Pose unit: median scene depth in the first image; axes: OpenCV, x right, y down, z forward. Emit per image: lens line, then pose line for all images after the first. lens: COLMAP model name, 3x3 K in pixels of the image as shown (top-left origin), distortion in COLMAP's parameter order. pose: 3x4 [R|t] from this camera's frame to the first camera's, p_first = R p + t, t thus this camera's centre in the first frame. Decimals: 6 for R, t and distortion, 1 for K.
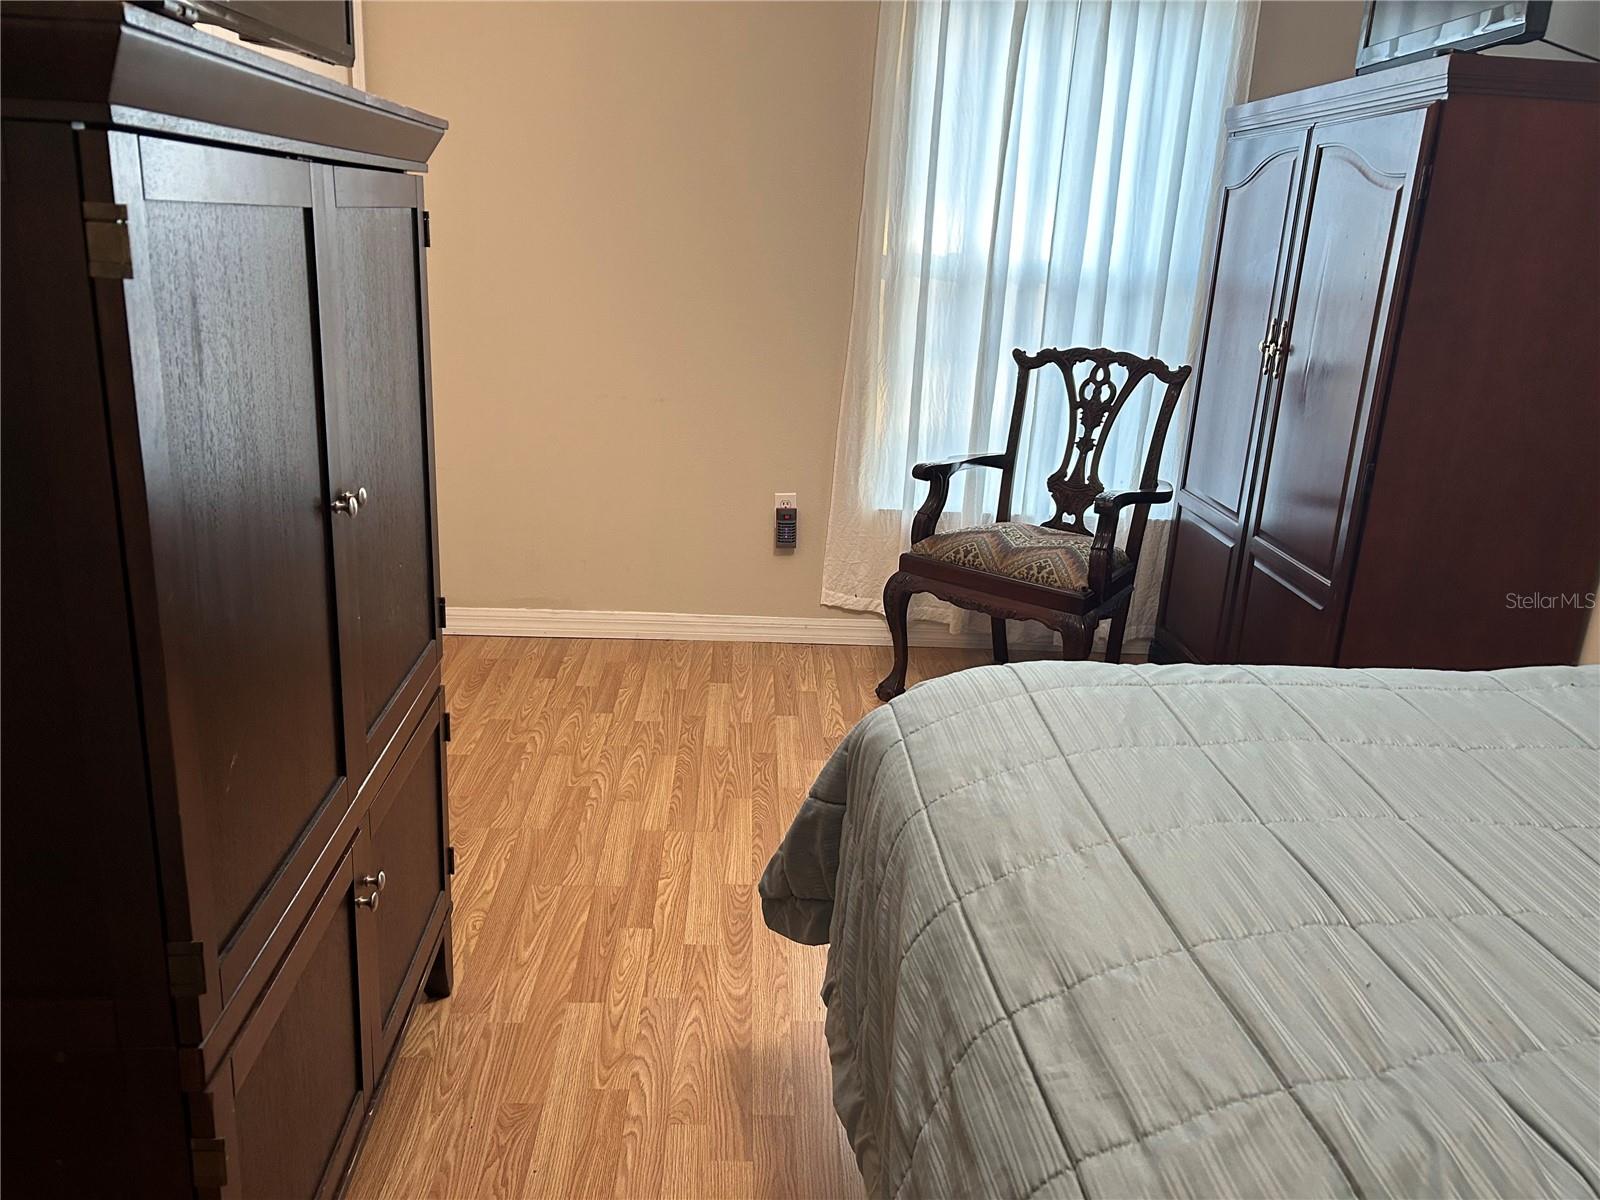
lens RADIAL K [[1200.9, 0, 796.9], [0, 1200.9, 595.2], [0, 0, 1]] dist [0.049510, -0.050718]
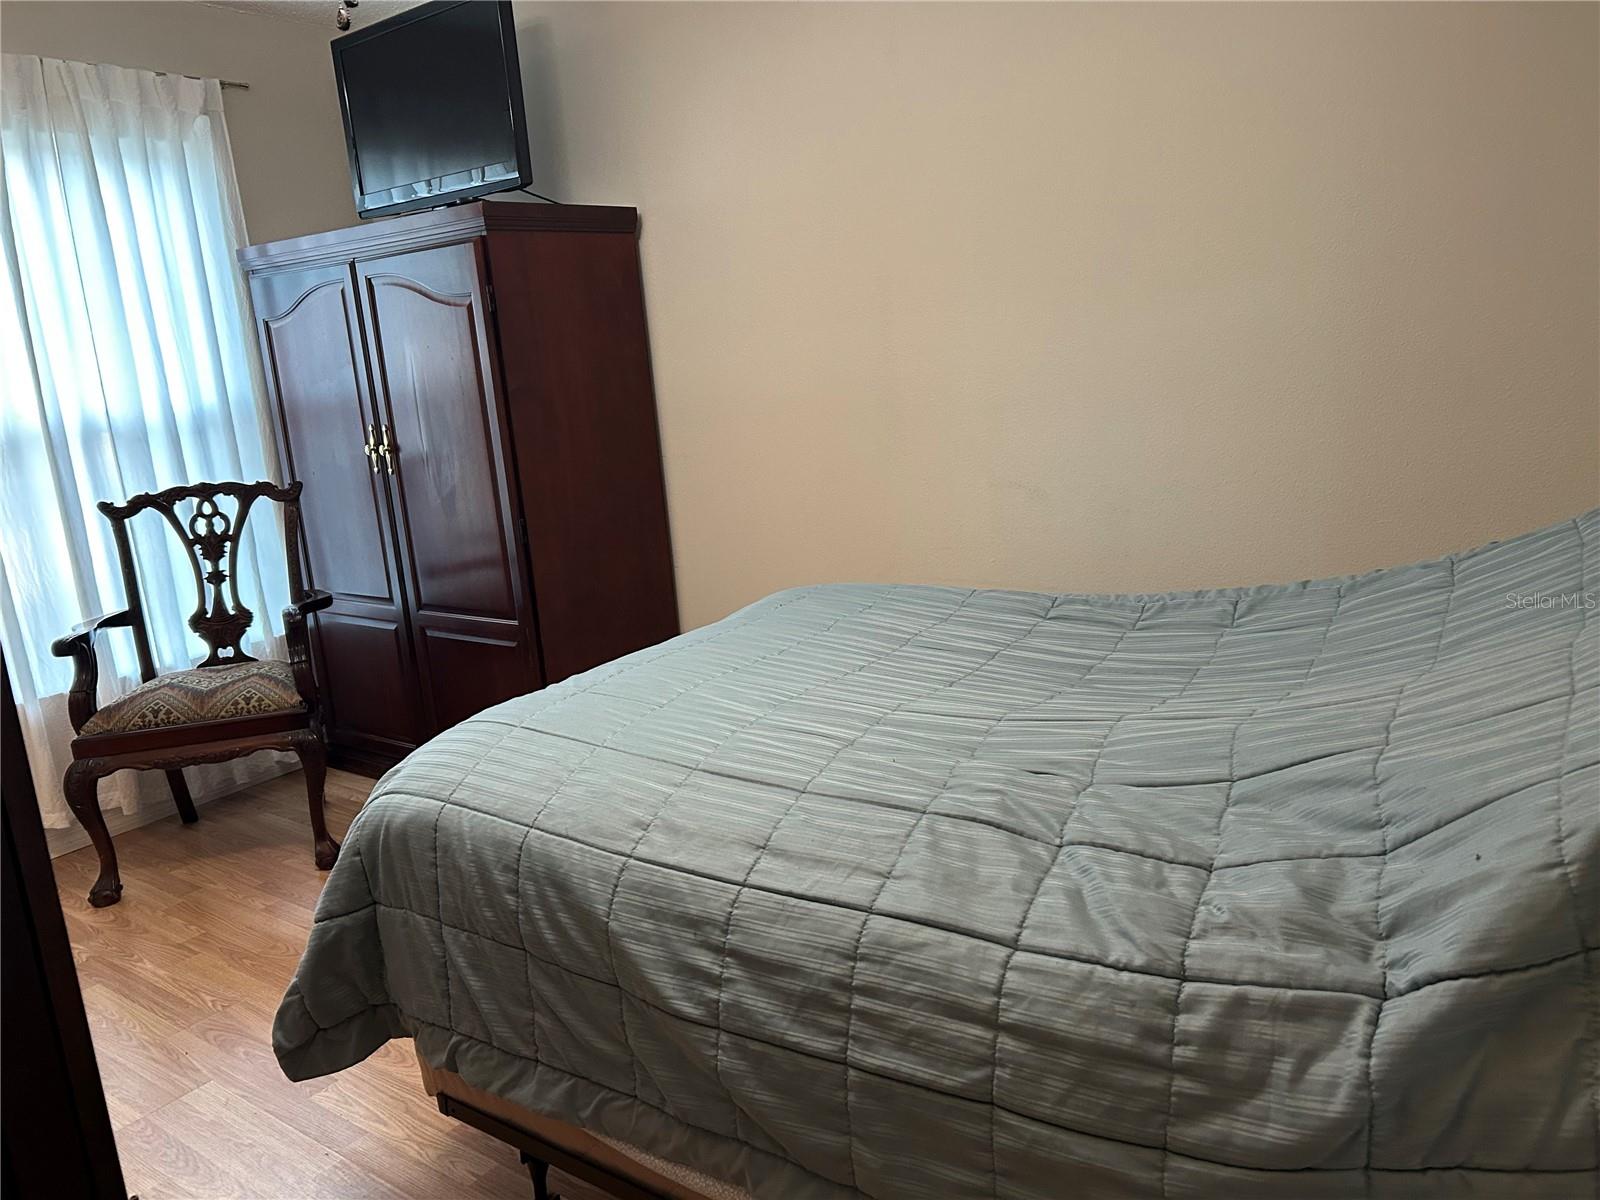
lens RADIAL K [[1200.9, 0, 793.4], [0, 1200.9, 606.8], [0, 0, 1]] dist [0.049510, -0.050718]
pose [[0.624783, -0.270408, 0.732479, -0.213822], [0.333409, 0.940683, 0.062881, -0.006360], [-0.706034, 0.204928, 0.677879, -0.013424]]
